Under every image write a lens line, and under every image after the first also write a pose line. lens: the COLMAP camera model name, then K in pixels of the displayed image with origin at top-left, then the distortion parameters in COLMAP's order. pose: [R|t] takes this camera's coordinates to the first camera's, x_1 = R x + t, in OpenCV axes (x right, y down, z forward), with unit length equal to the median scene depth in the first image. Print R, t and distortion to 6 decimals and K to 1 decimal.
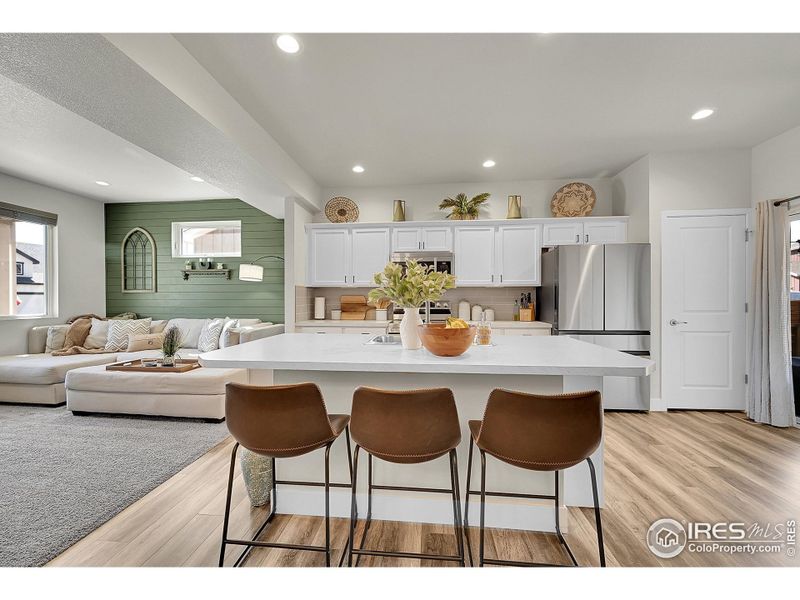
lens RADIAL K [[321.9, 0, 397.7], [0, 321.9, 297.8], [0, 0, 1]] dist [0.000346, 0.000618]
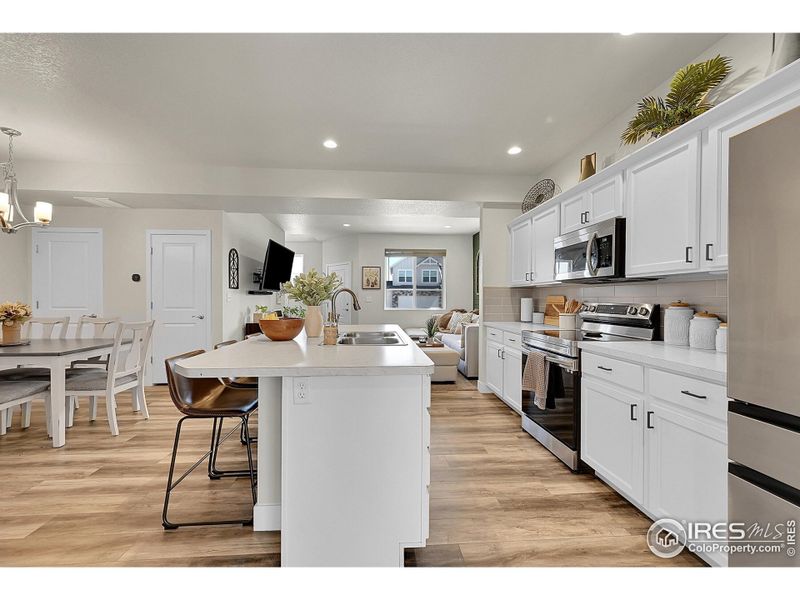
lens RADIAL K [[321.9, 0, 391.9], [0, 321.9, 299.8], [0, 0, 1]] dist [0.000346, 0.000618]
pose [[0.151801, 0.003860, -0.988404, 0.640155], [0.000387, 0.999992, 0.003964, -0.000083], [0.988411, -0.000984, 0.151798, 0.505224]]
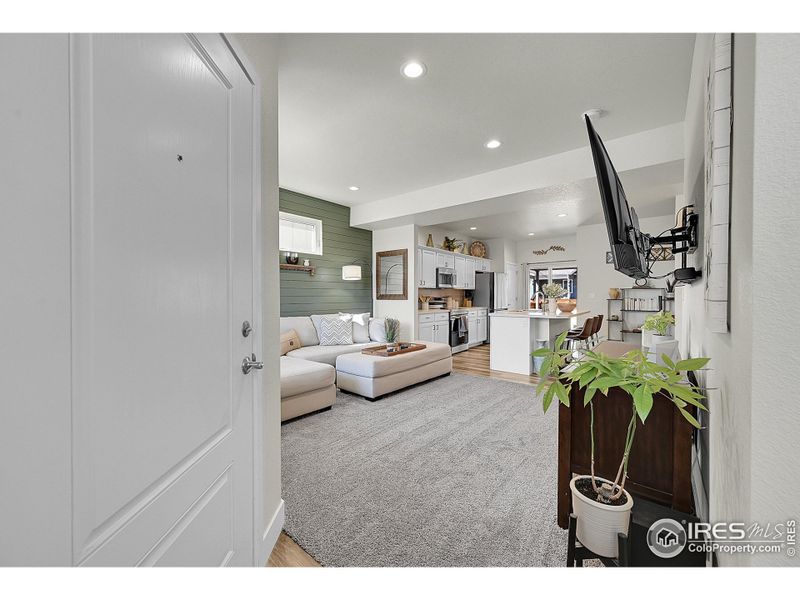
lens RADIAL K [[321.9, 0, 401.5], [0, 321.9, 296.9], [0, 0, 1]] dist [0.000346, 0.000618]
pose [[0.541839, -0.004379, 0.840471, -1.475970], [-0.002370, 0.999974, 0.006738, -0.000112], [-0.840479, -0.005643, 0.541814, 0.258852]]
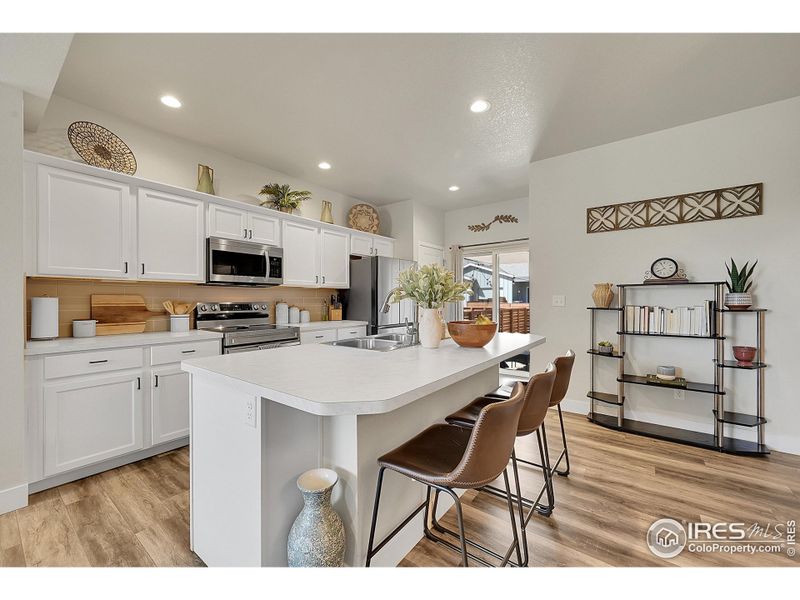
lens RADIAL K [[321.9, 0, 394.7], [0, 321.9, 301.2], [0, 0, 1]] dist [0.000346, 0.000618]
pose [[0.530913, -0.004469, 0.847414, -0.406118], [-0.002407, 0.999974, 0.006782, 0.000123], [-0.847423, -0.005640, 0.530889, 0.251363]]
